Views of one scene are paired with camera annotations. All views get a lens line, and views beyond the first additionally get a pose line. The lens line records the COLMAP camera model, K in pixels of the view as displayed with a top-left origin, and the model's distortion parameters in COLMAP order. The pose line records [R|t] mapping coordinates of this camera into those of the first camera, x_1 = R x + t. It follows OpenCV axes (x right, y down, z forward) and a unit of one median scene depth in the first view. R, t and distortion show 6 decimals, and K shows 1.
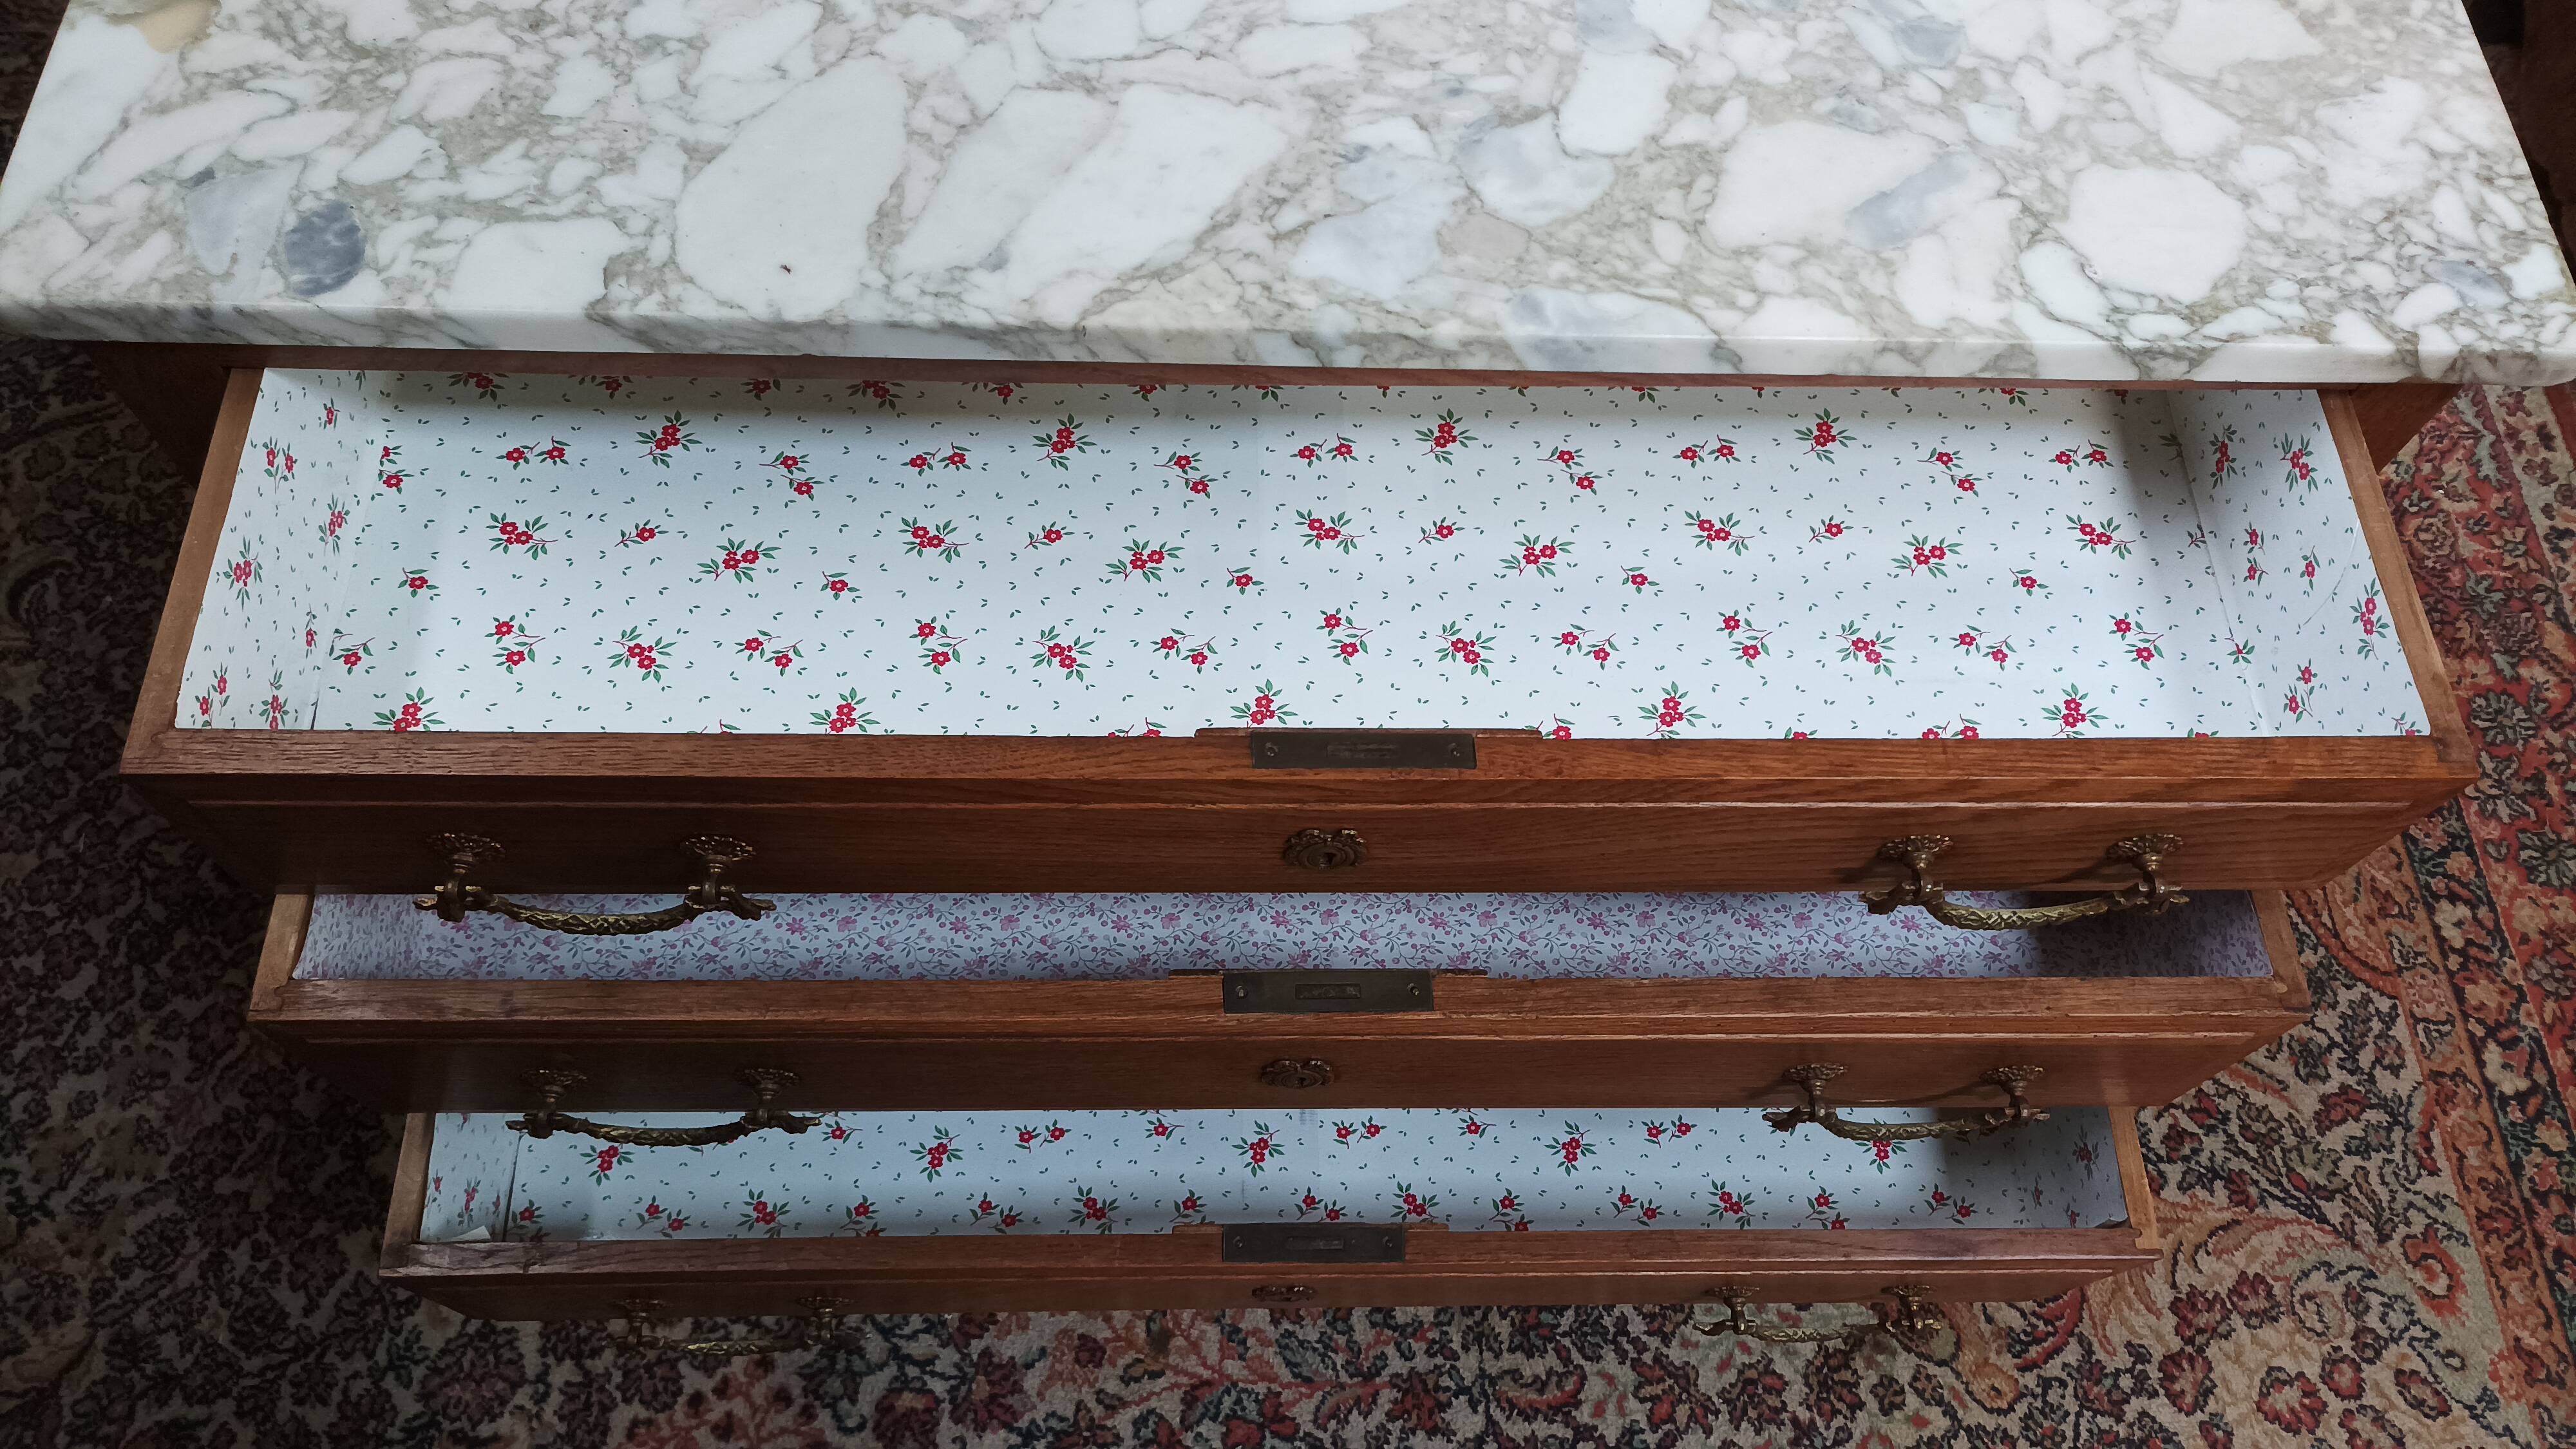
lens RADIAL K [[1897.7, 0, 1289.3], [0, 1897.7, 705.3], [0, 0, 1]] dist [0.024130, -0.022026]
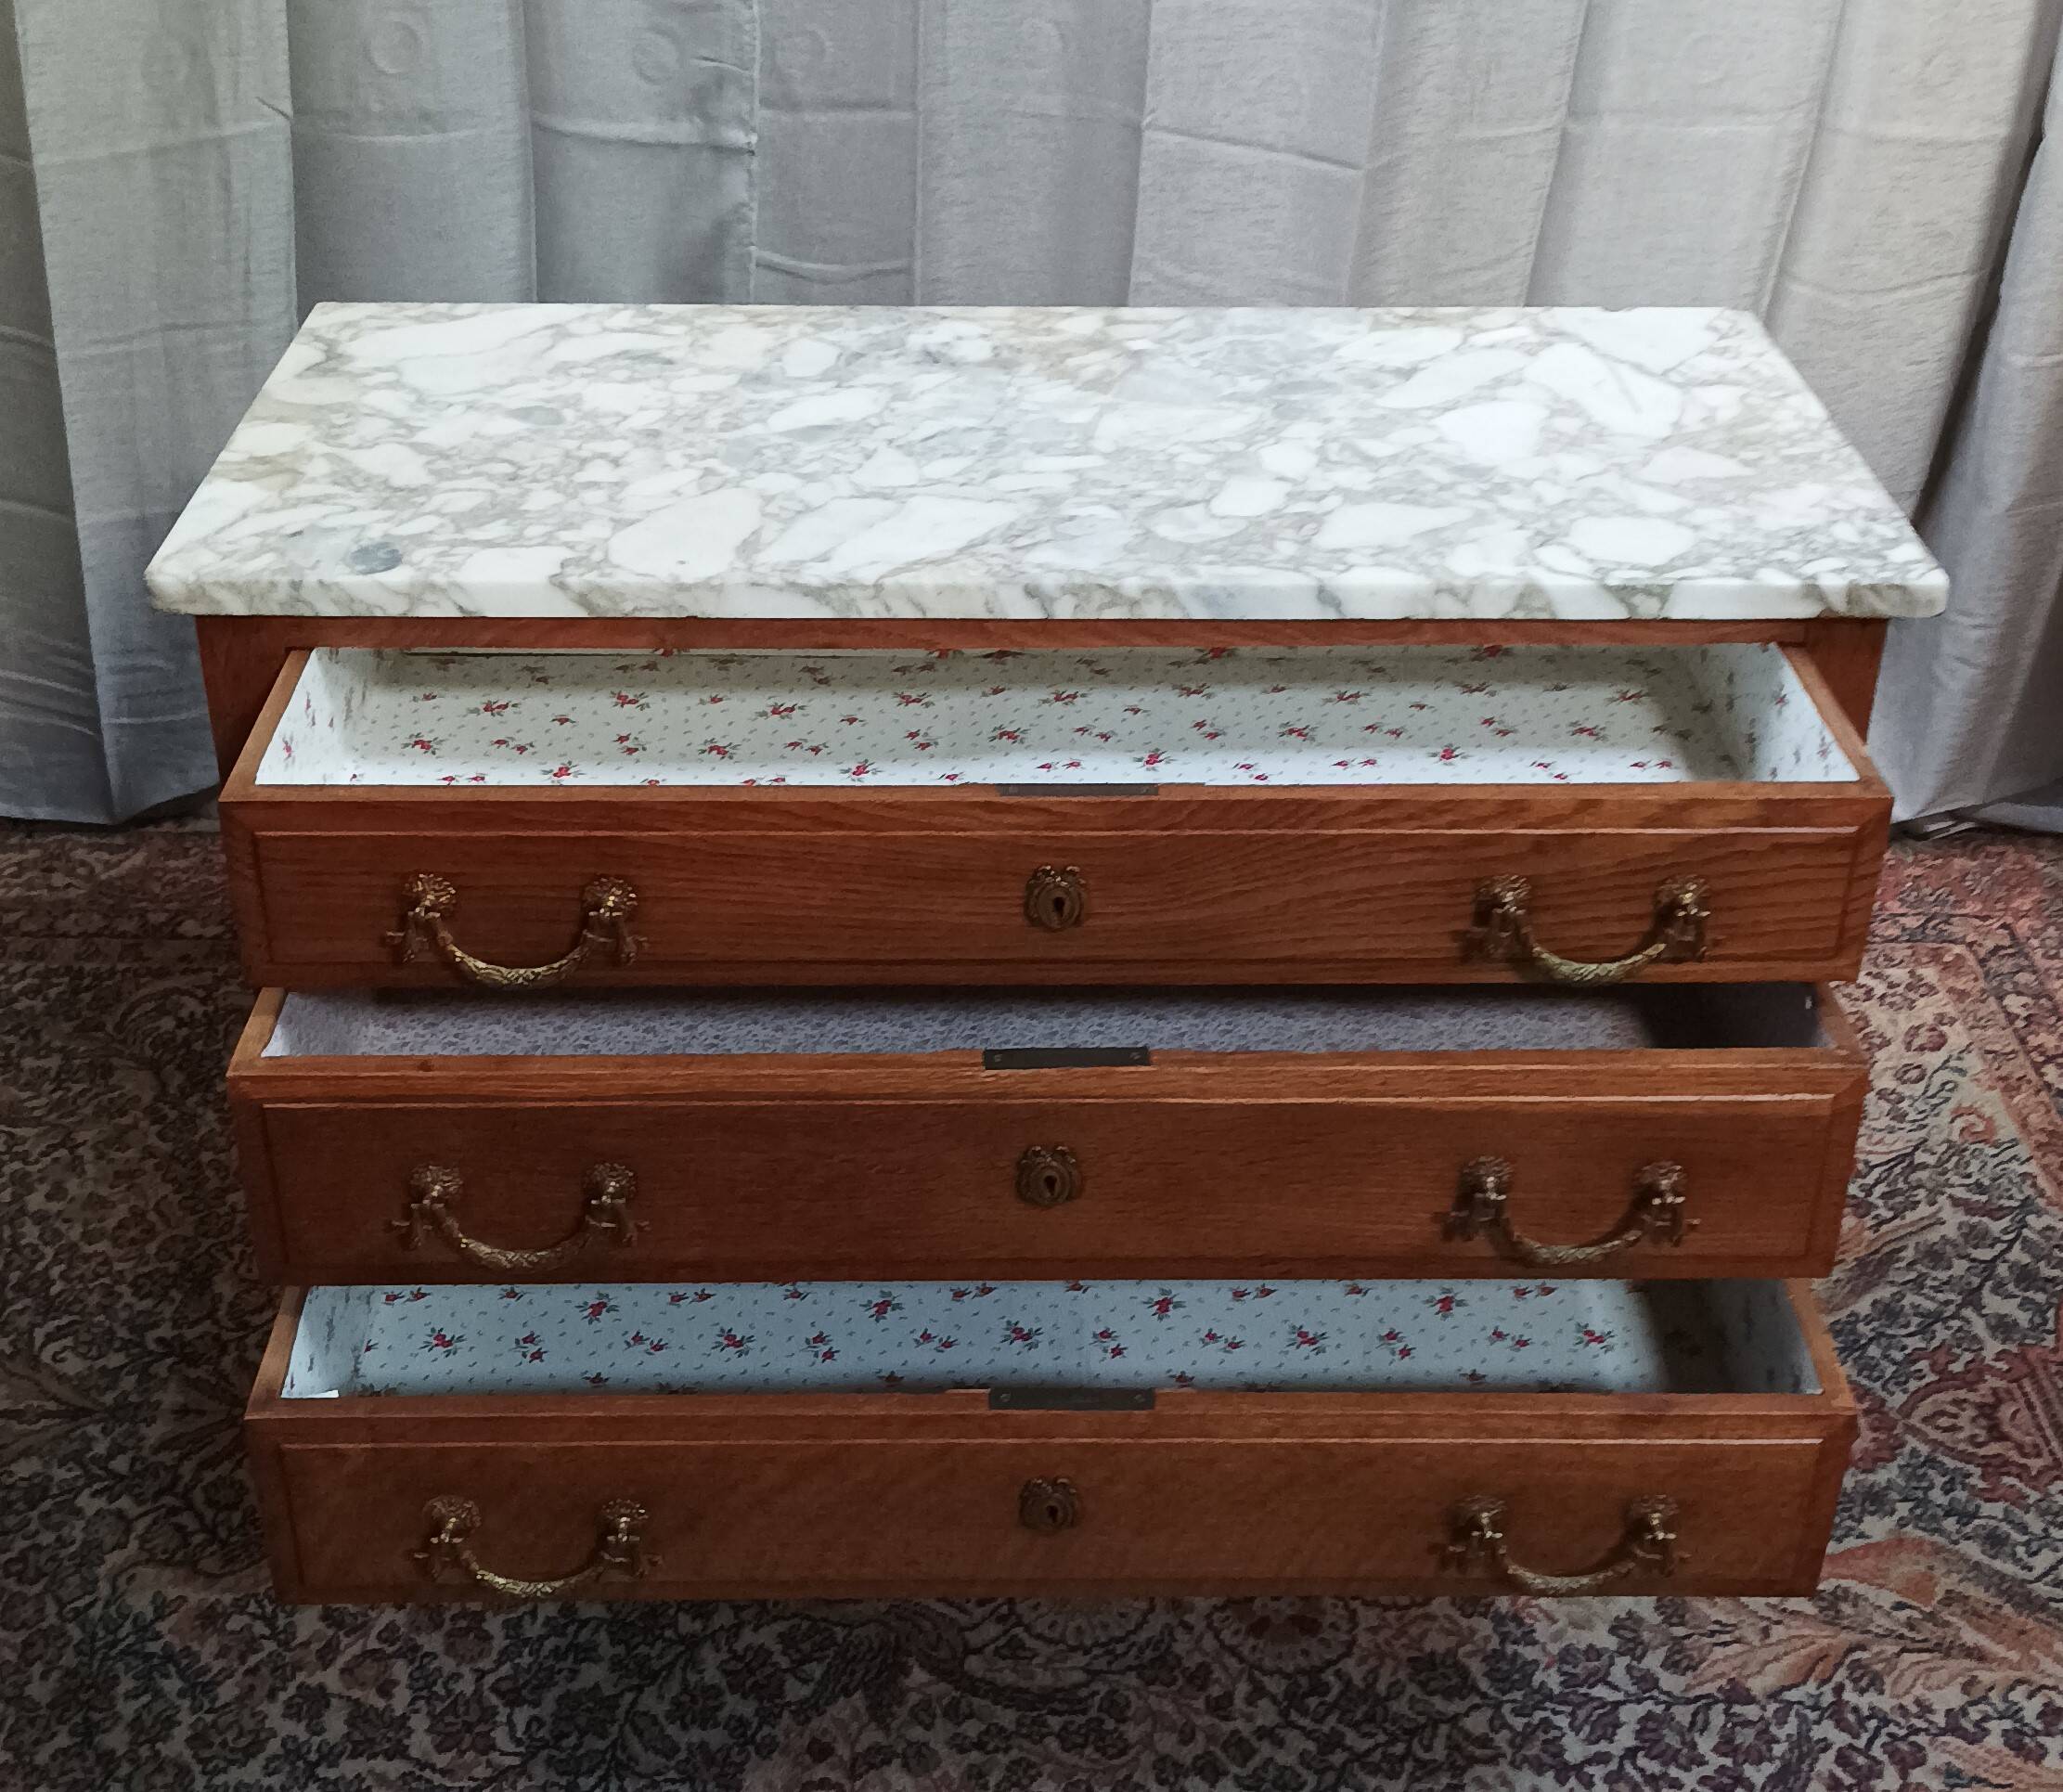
lens RADIAL K [[2696.7, 0, 1020.6], [0, 2696.7, 838.9], [0, 0, 1]] dist [0.023131, 0.000000]
pose [[0.998959, -0.037013, -0.026667, 0.038158], [0.016622, 0.839689, -0.542813, 0.891475], [0.042483, 0.541805, 0.839430, -0.515099]]
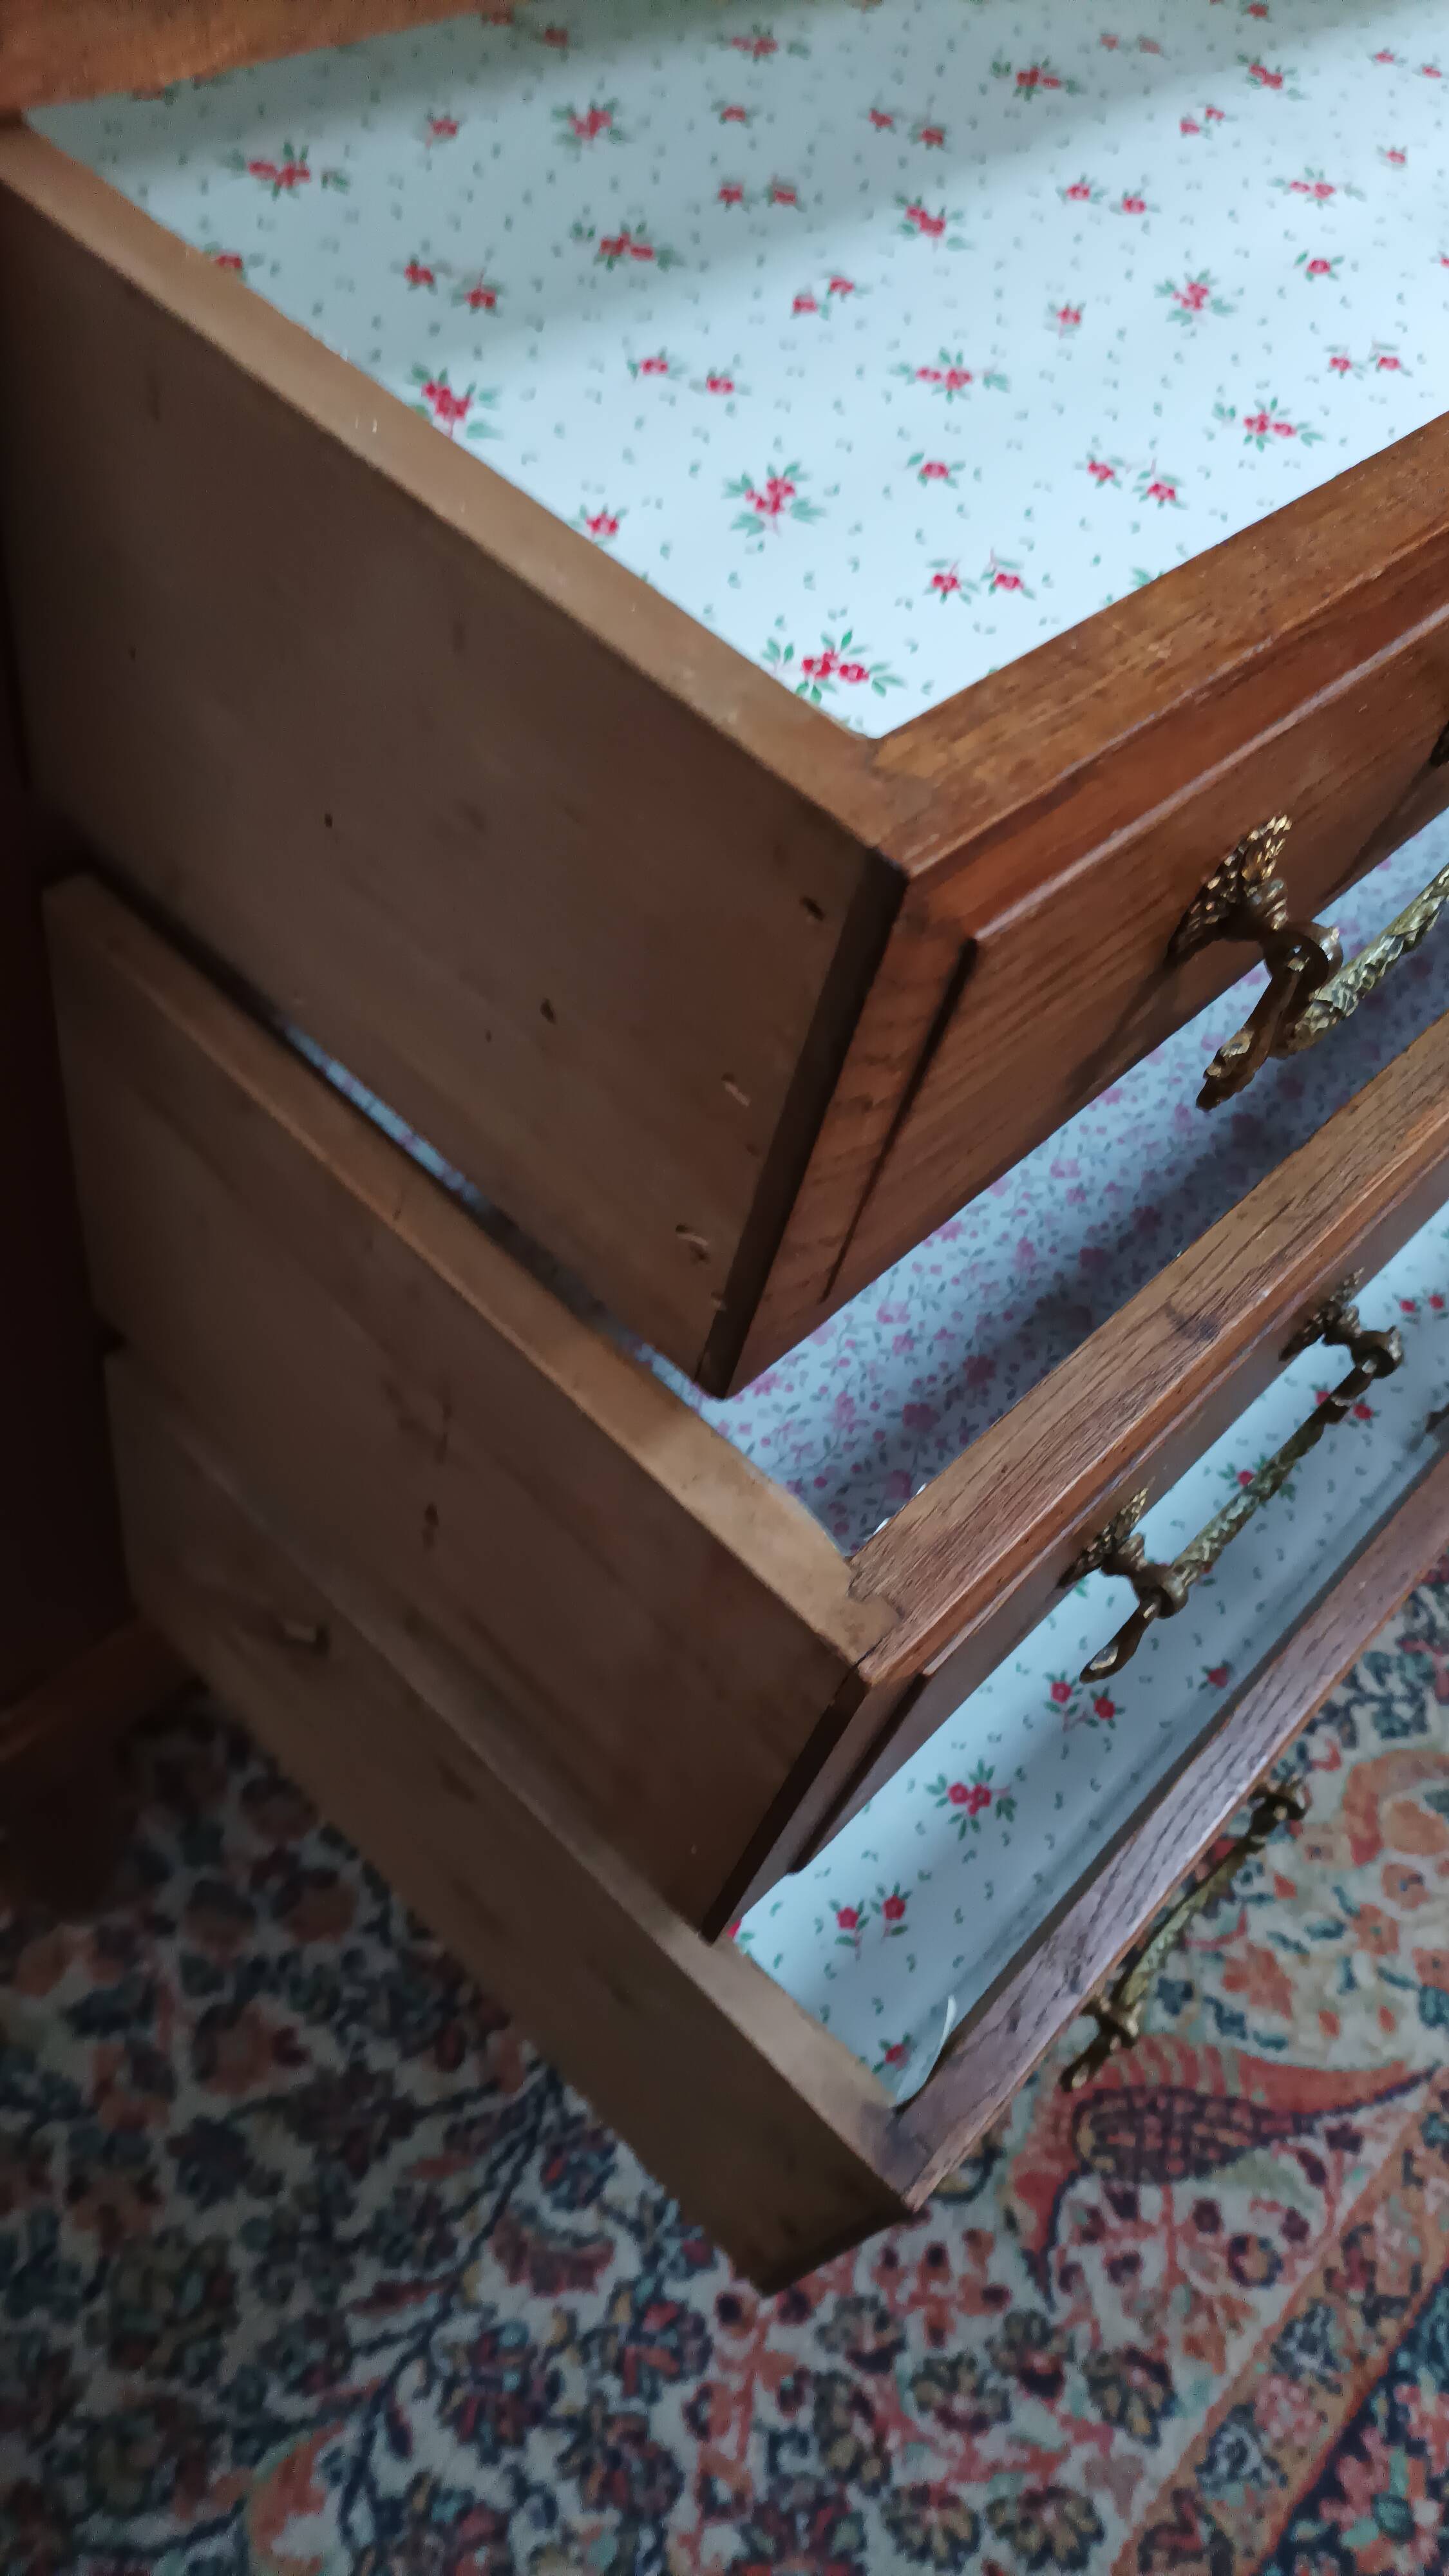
lens RADIAL K [[1897.7, 0, 685.4], [0, 1897.7, 1288.6], [0, 0, 1]] dist [0.024130, -0.022026]
pose [[0.700556, -0.534418, 0.472883, -0.617909], [0.557451, 0.823558, 0.104884, 0.028442], [-0.445499, 0.190132, 0.874860, 0.570733]]
